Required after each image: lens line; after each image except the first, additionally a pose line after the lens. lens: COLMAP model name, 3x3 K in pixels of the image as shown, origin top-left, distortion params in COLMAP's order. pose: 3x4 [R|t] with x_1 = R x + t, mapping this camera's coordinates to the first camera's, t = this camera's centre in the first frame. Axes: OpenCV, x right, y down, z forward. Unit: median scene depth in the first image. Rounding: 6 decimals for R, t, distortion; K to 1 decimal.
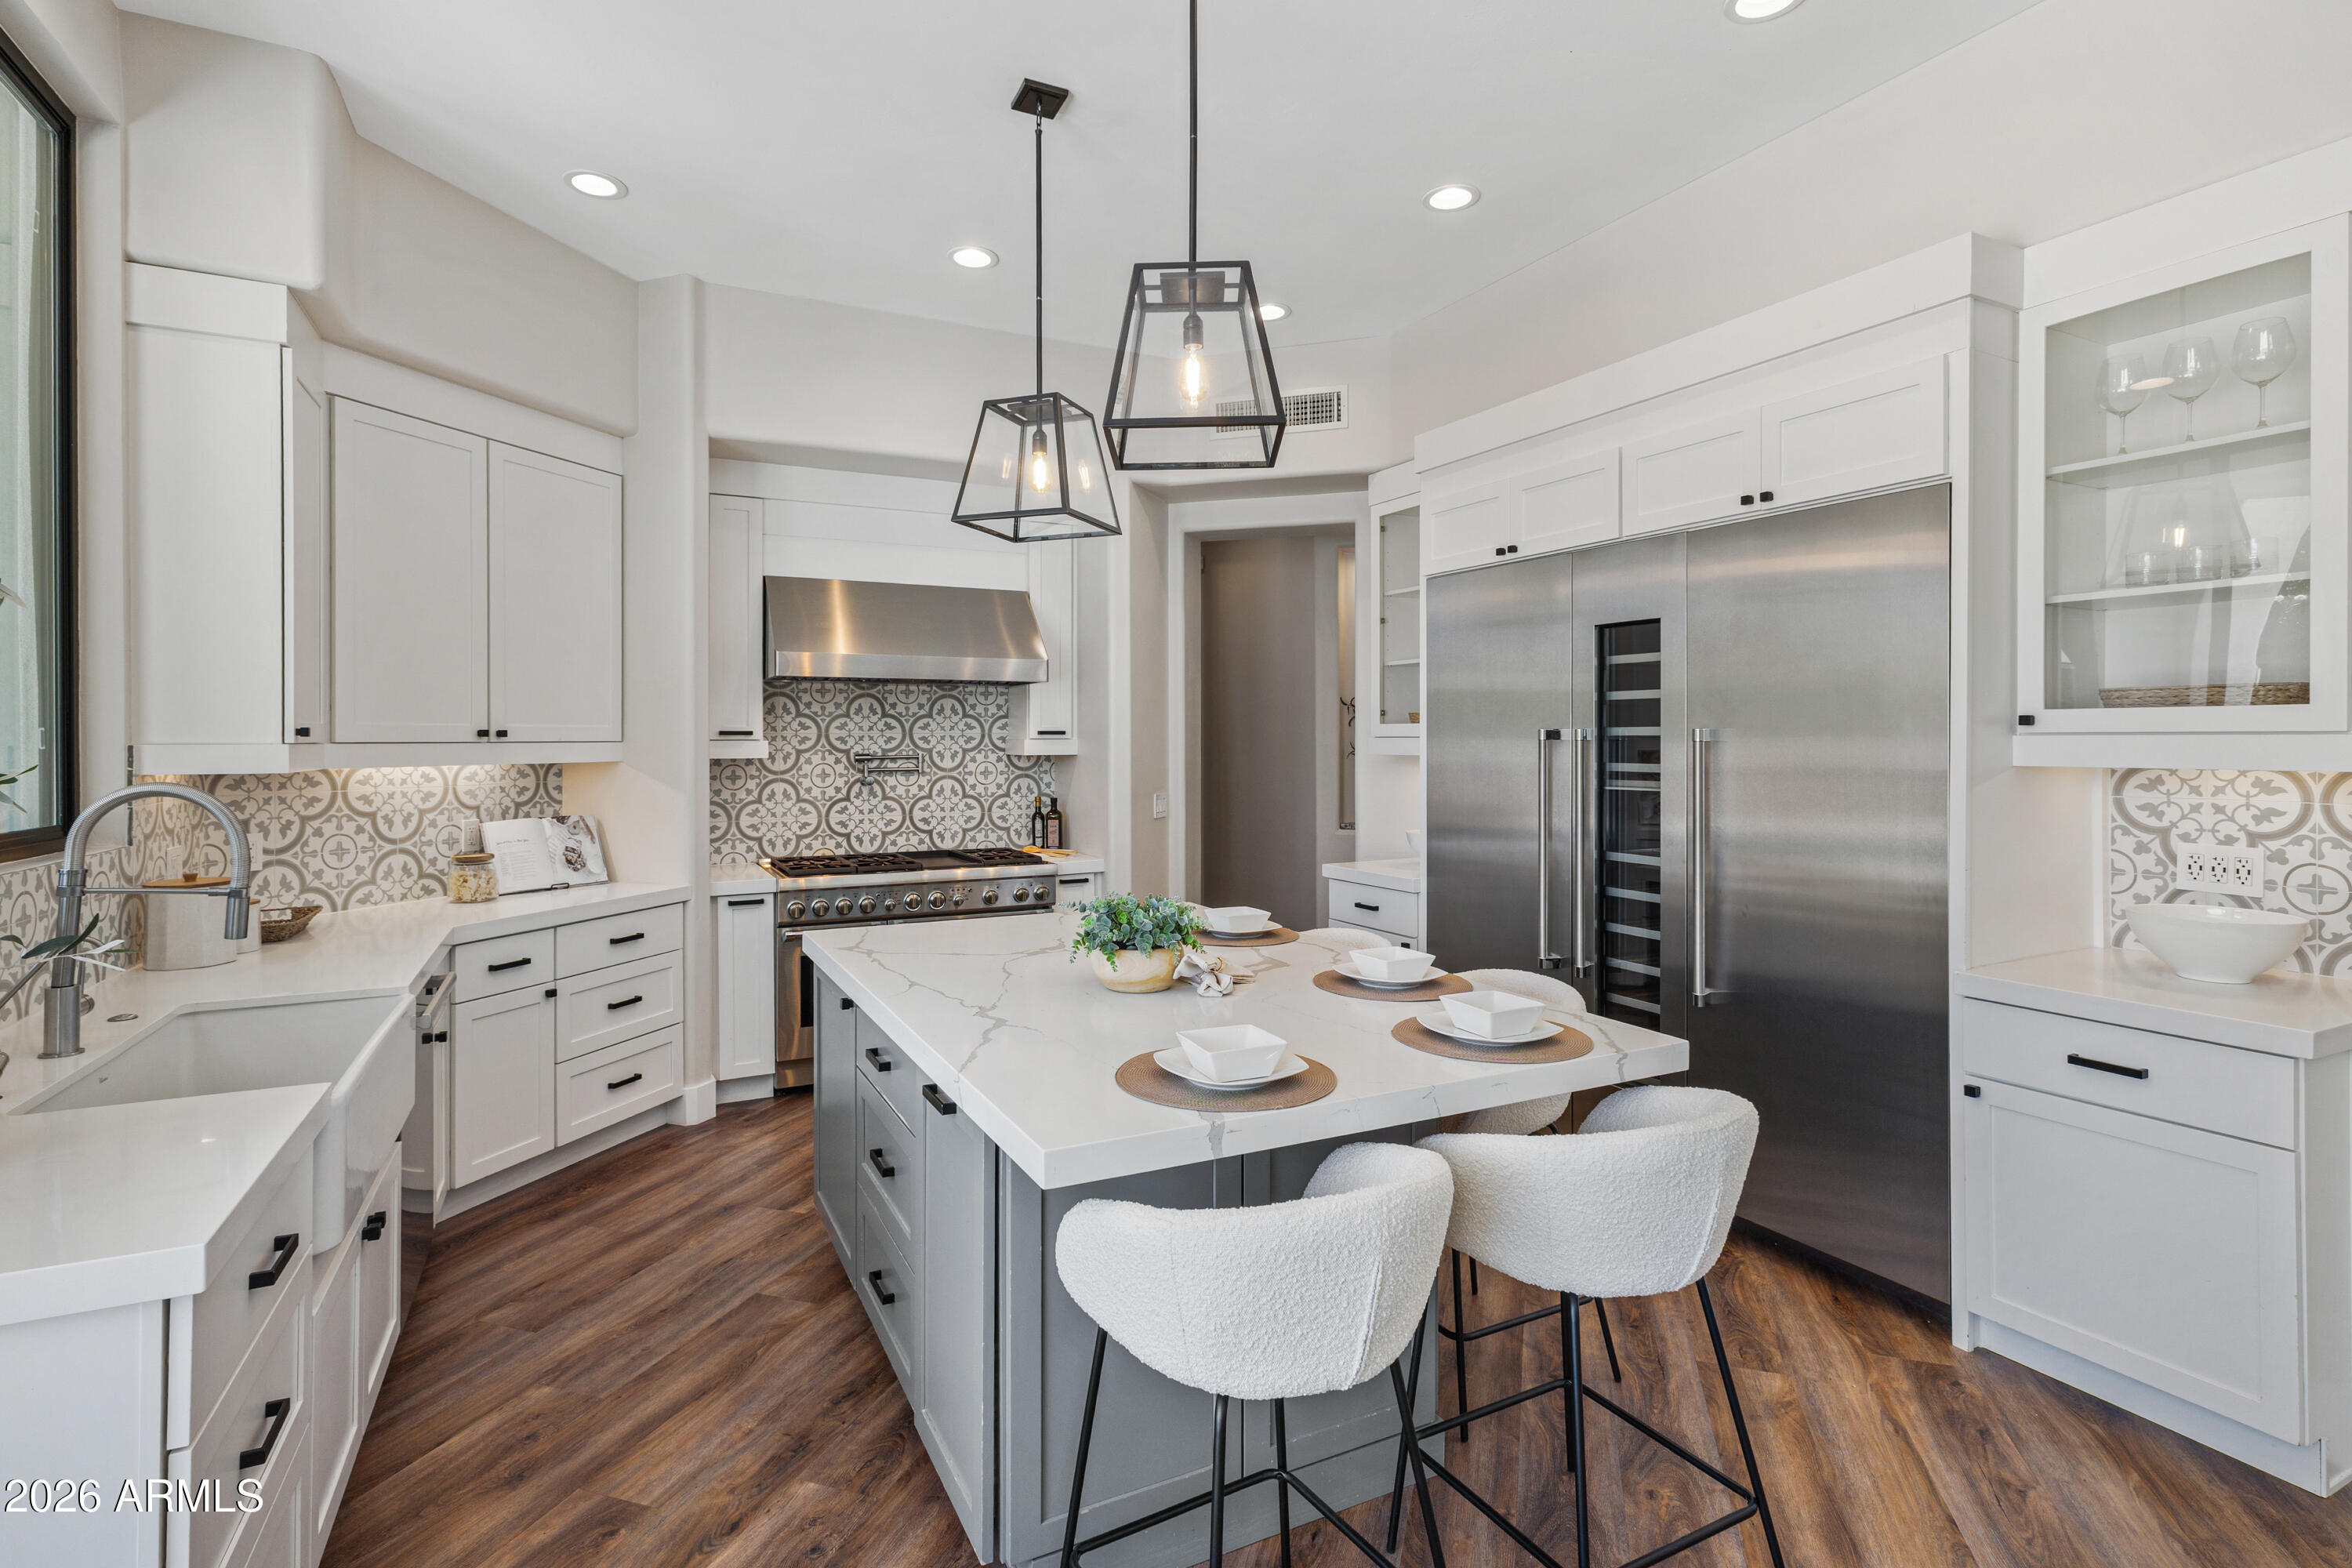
lens RADIAL K [[1151.2, 0, 1175.9], [0, 1151.2, 759.5], [0, 0, 1]] dist [-0.001902, -0.000100]
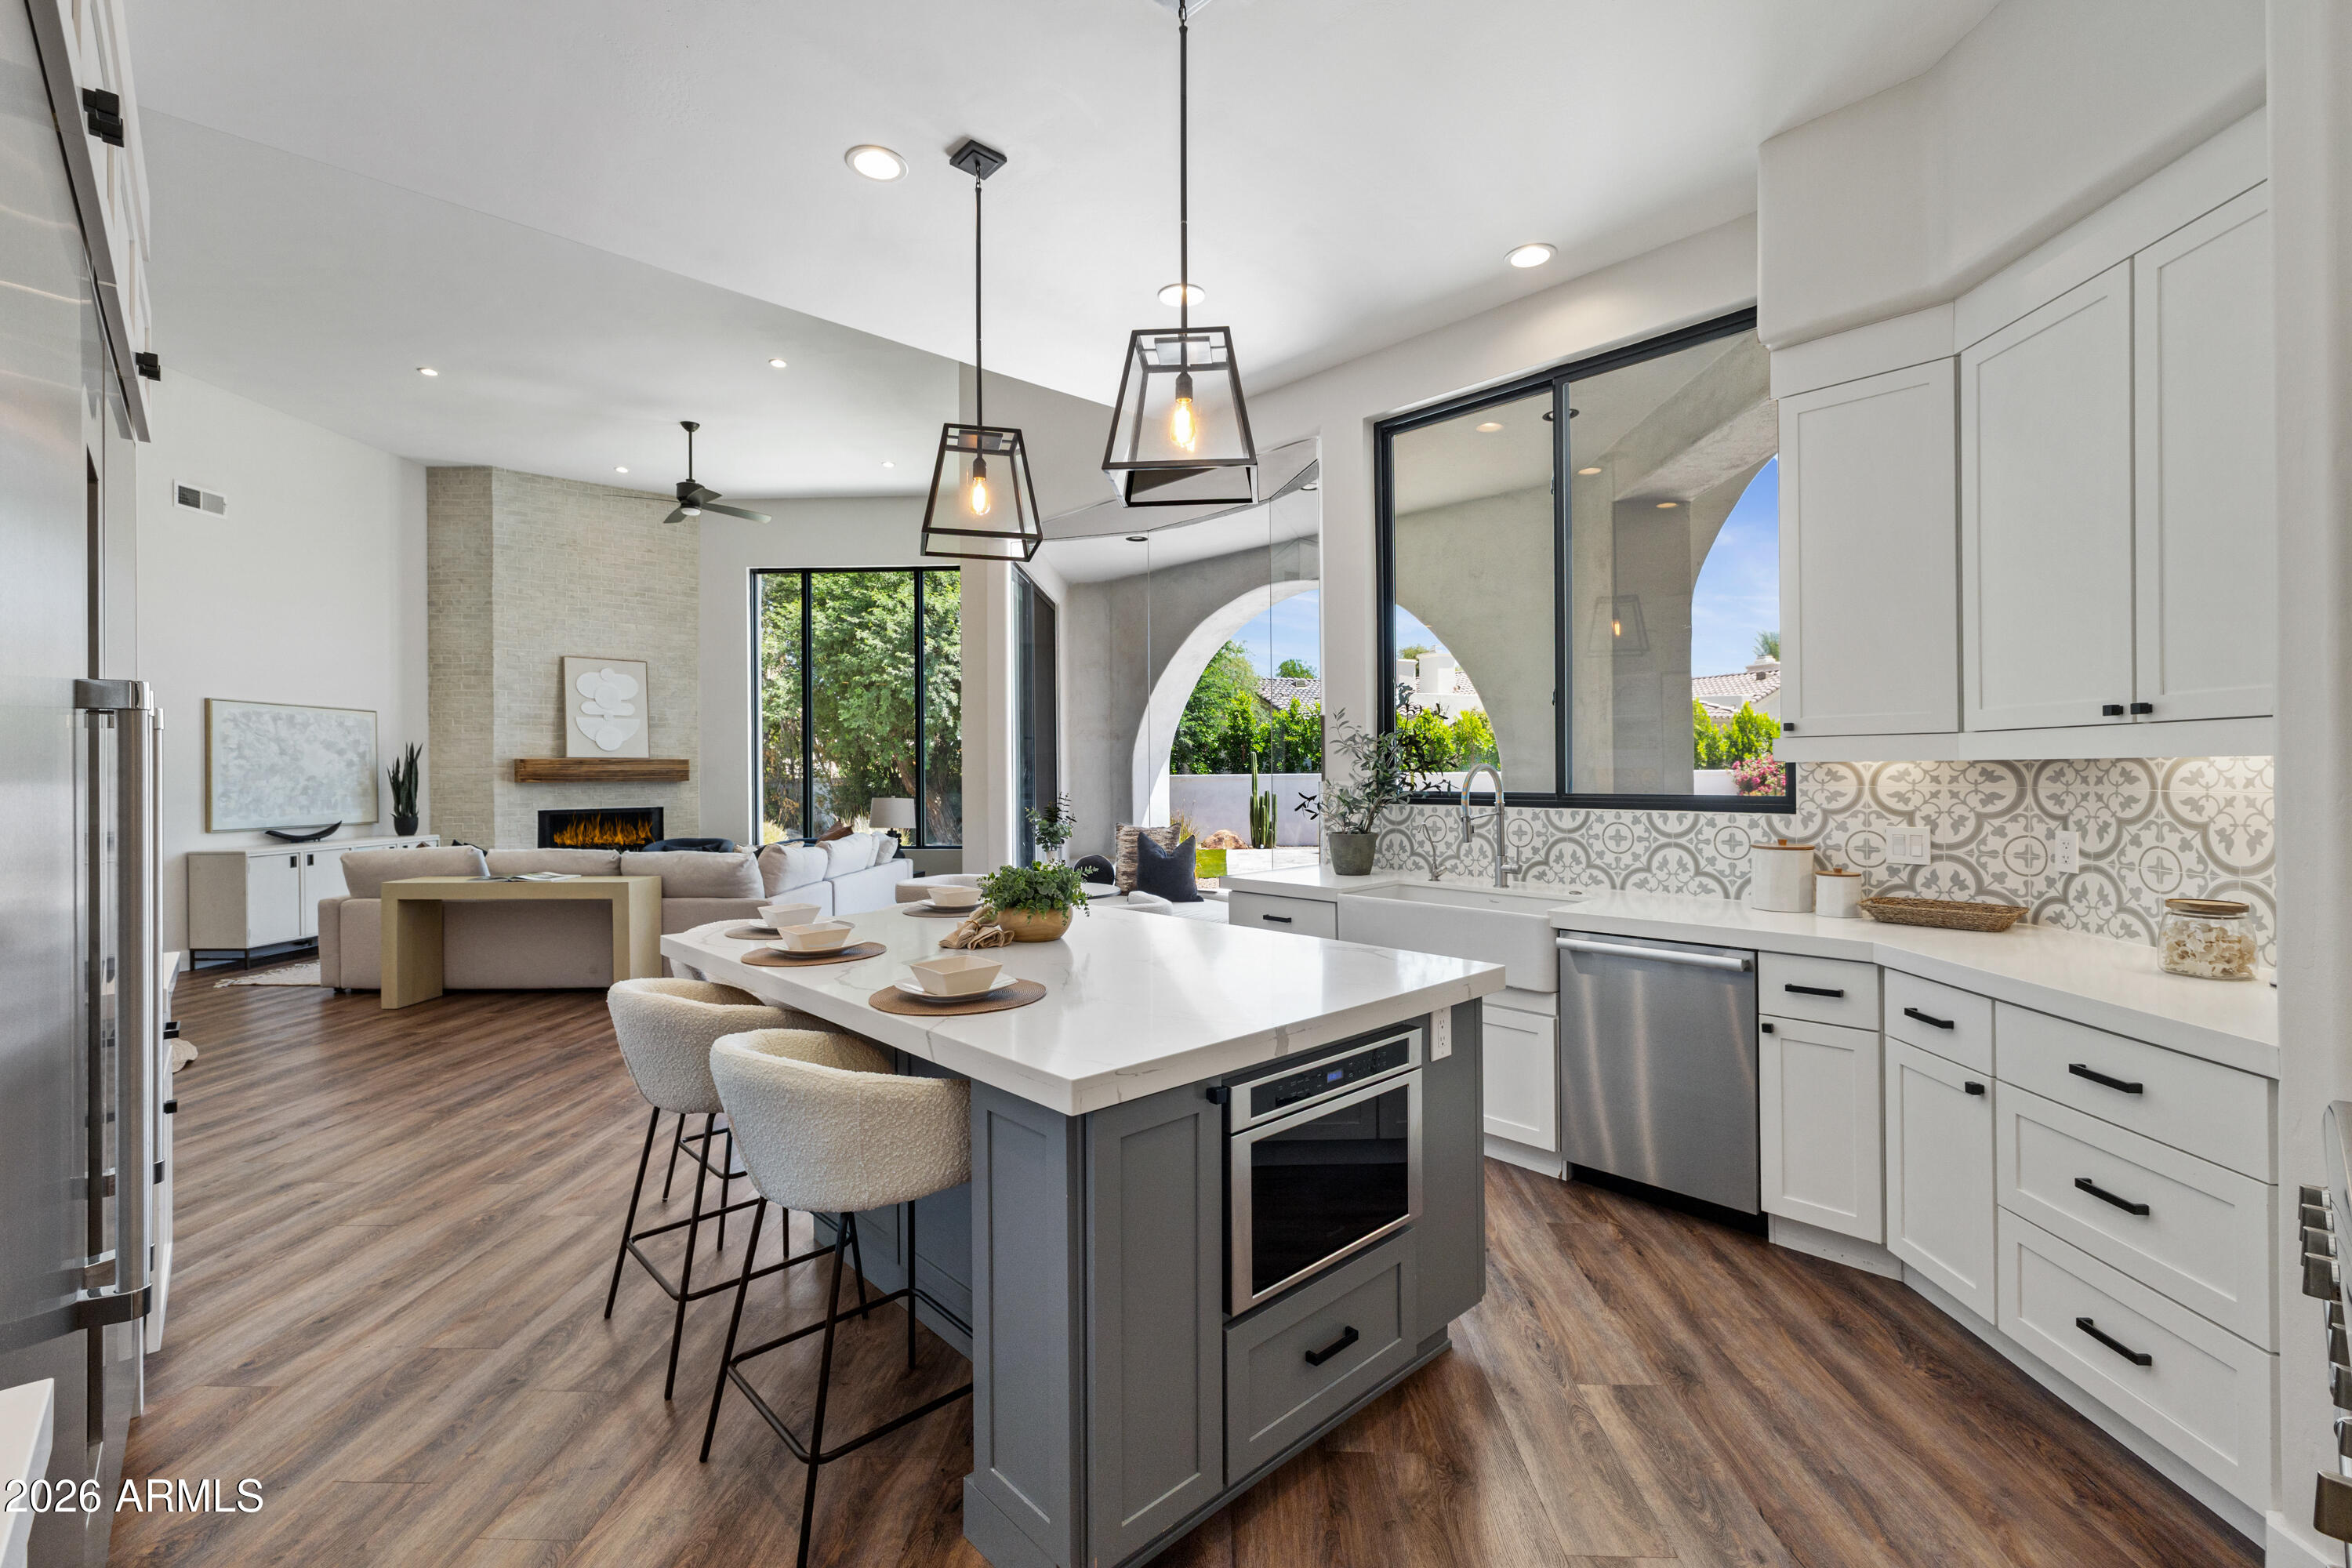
lens RADIAL K [[1019.4, 0, 1170.9], [0, 1019.4, 770.6], [0, 0, 1]] dist [0.002437, 0.000979]
pose [[-0.962943, 0.009604, -0.269533, 0.070663], [0.005248, 0.999844, 0.016879, -0.000490], [0.269653, 0.014840, -0.962843, 1.204375]]
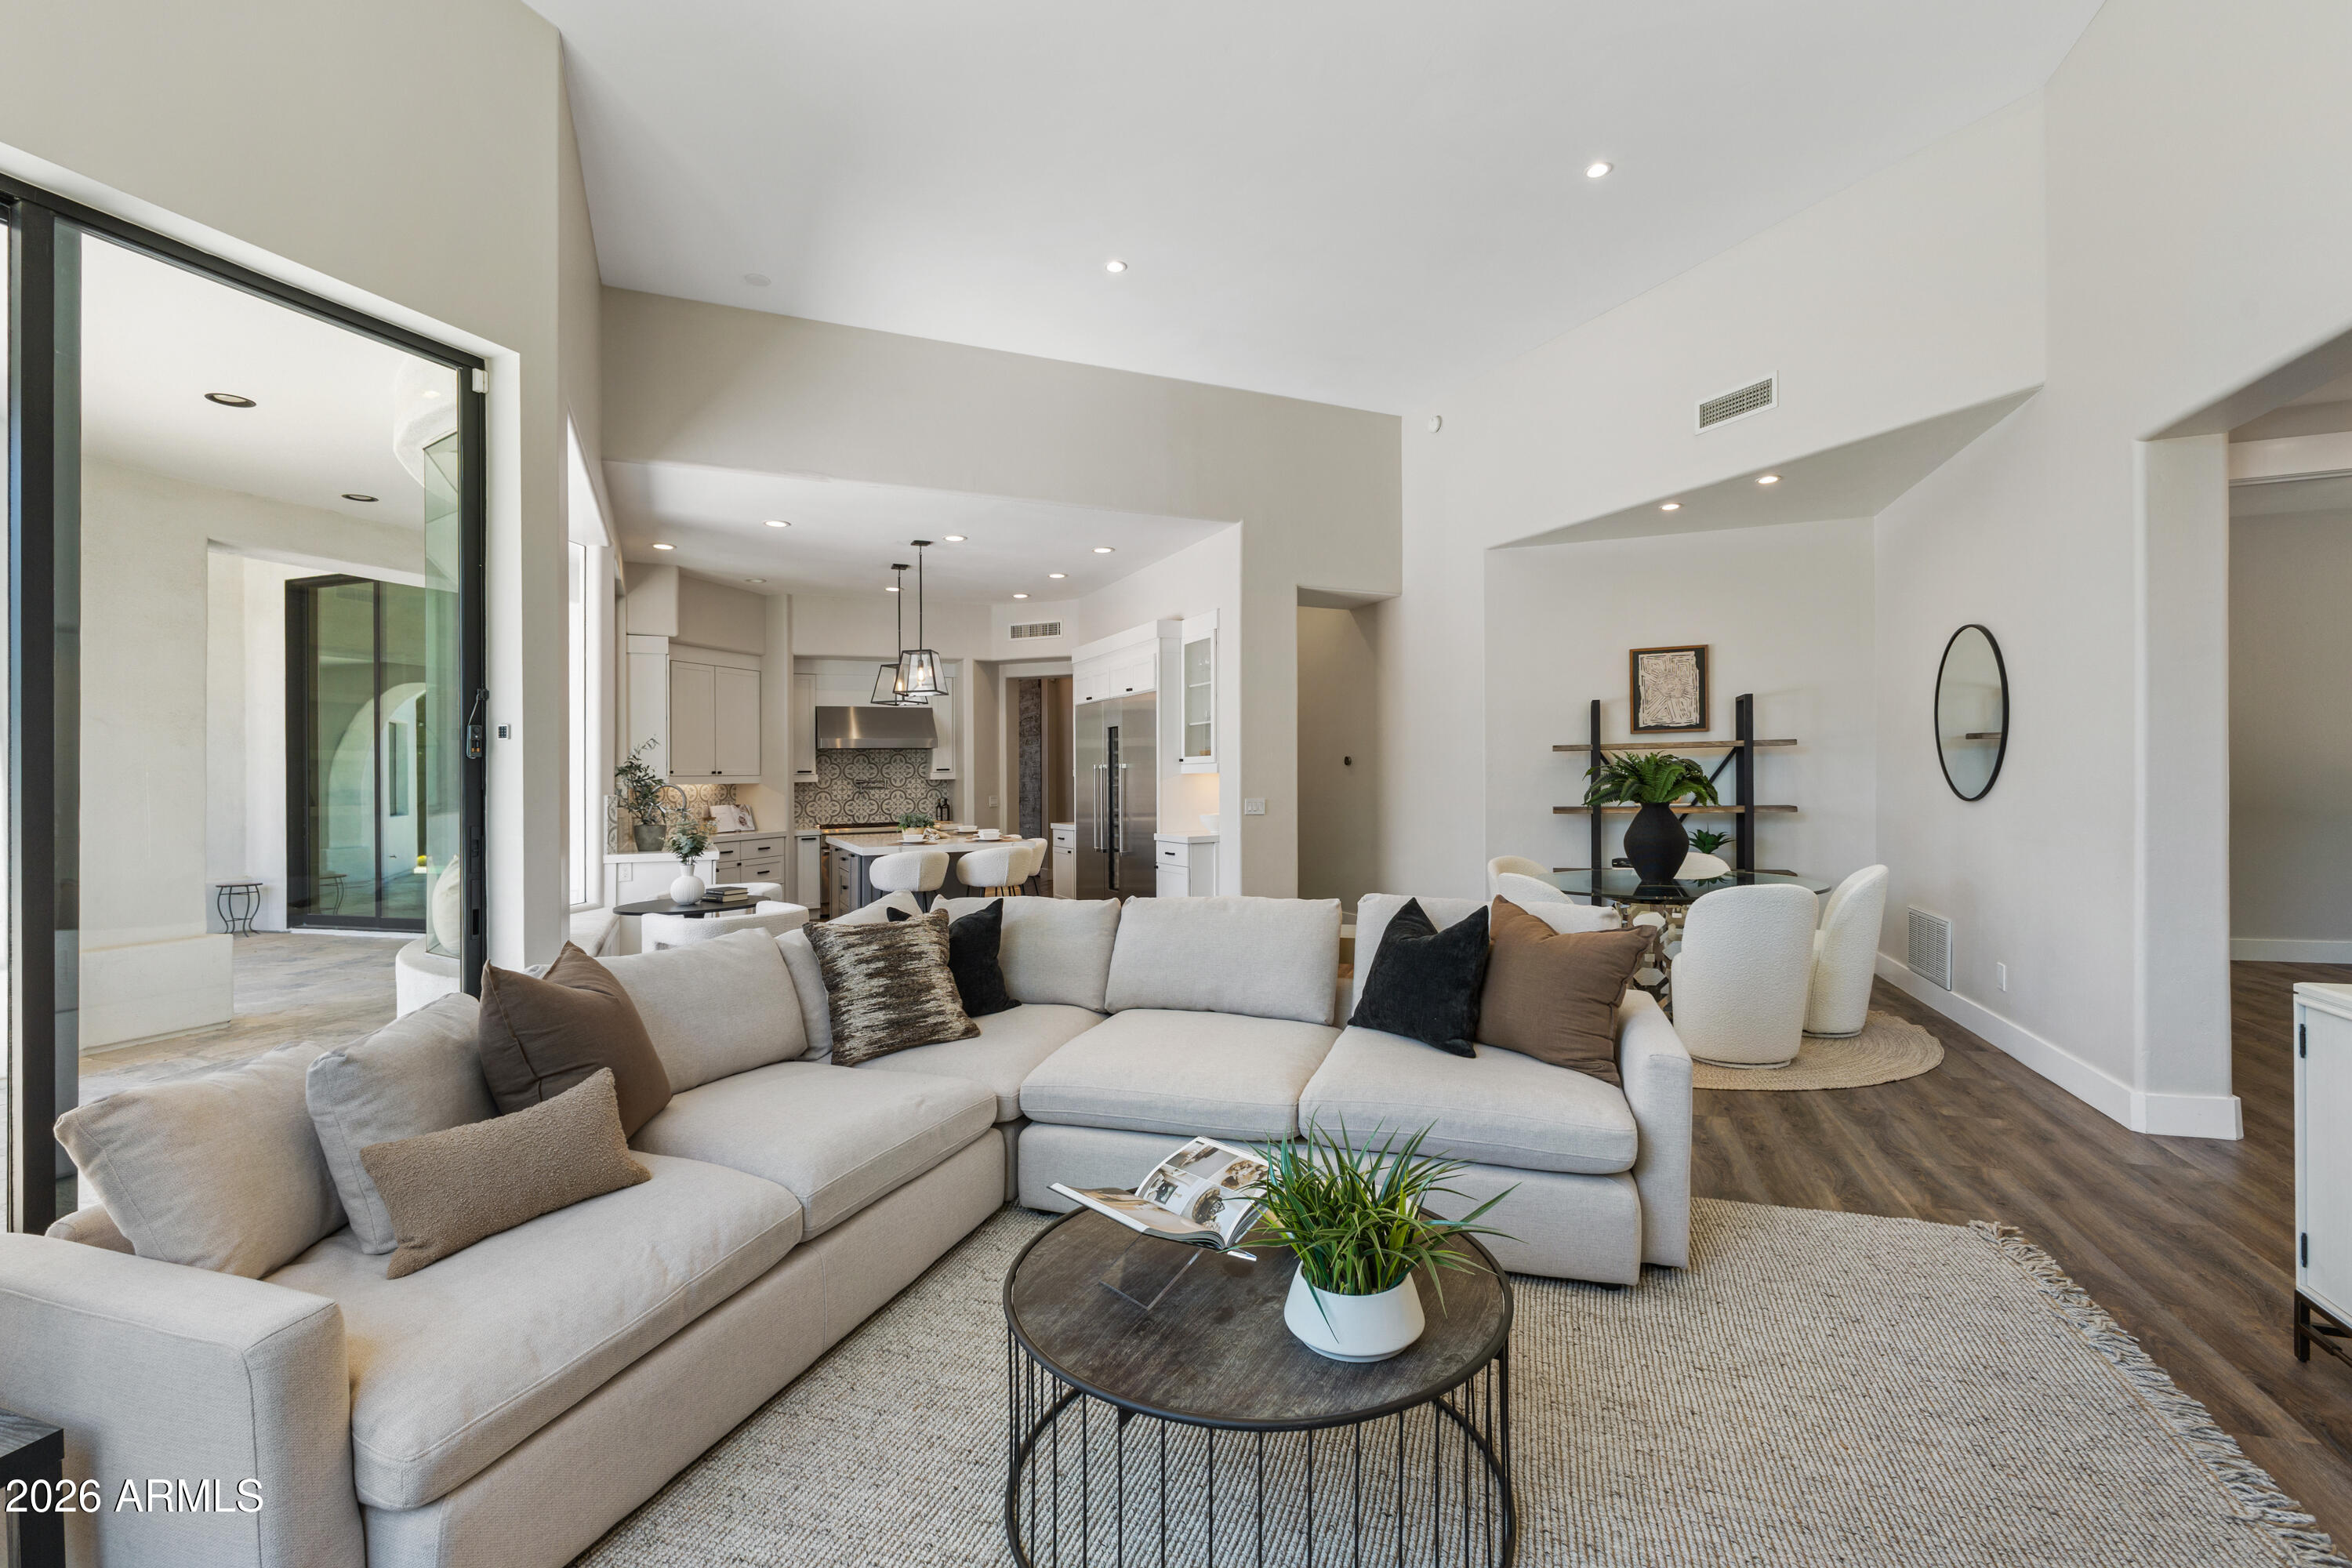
lens RADIAL K [[1040.0, 0, 1180.8], [0, 1040.0, 766.6], [0, 0, 1]] dist [-0.001465, 0.000105]
pose [[0.999661, -0.016371, -0.020236, 0.485746], [0.015777, 0.999450, -0.029160, 0.045955], [0.020703, 0.028831, 0.999370, -1.253726]]
